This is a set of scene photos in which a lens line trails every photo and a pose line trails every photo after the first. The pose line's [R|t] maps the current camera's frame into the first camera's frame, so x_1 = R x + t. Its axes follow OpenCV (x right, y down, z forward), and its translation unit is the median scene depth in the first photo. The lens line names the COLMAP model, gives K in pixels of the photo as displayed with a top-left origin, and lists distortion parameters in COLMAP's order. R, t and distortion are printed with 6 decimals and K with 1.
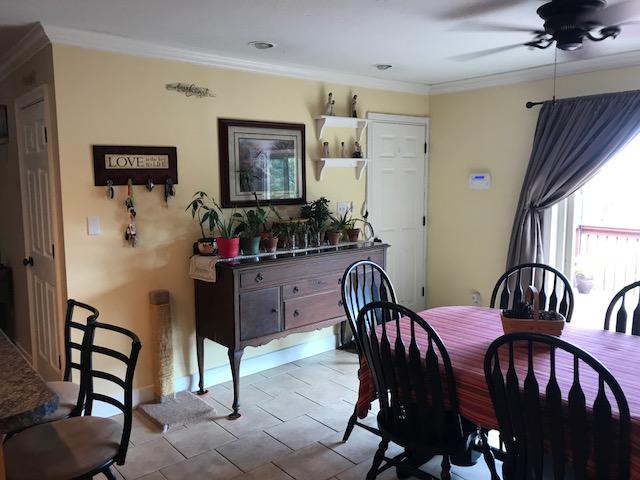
lens RADIAL K [[530.0, 0, 319.8], [0, 530.0, 245.1], [0, 0, 1]] dist [0.030223, -0.022890]
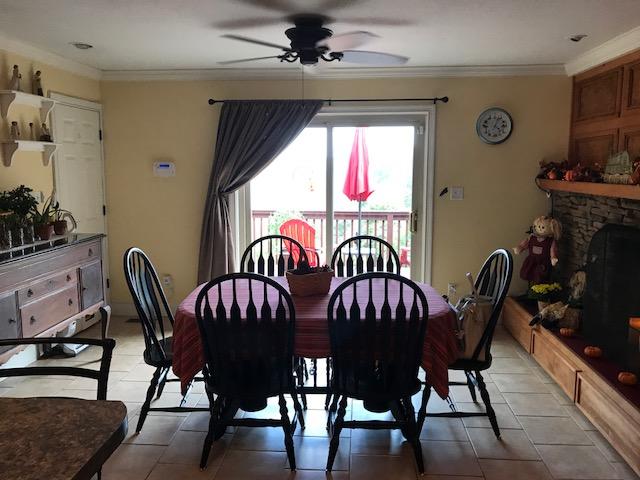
lens RADIAL K [[530.0, 0, 328.5], [0, 530.0, 242.8], [0, 0, 1]] dist [0.030223, -0.022890]
pose [[0.693027, -0.094584, 0.714680, -0.274003], [0.086840, 0.995090, 0.047485, 0.003706], [-0.715662, 0.029155, 0.697838, 0.039118]]
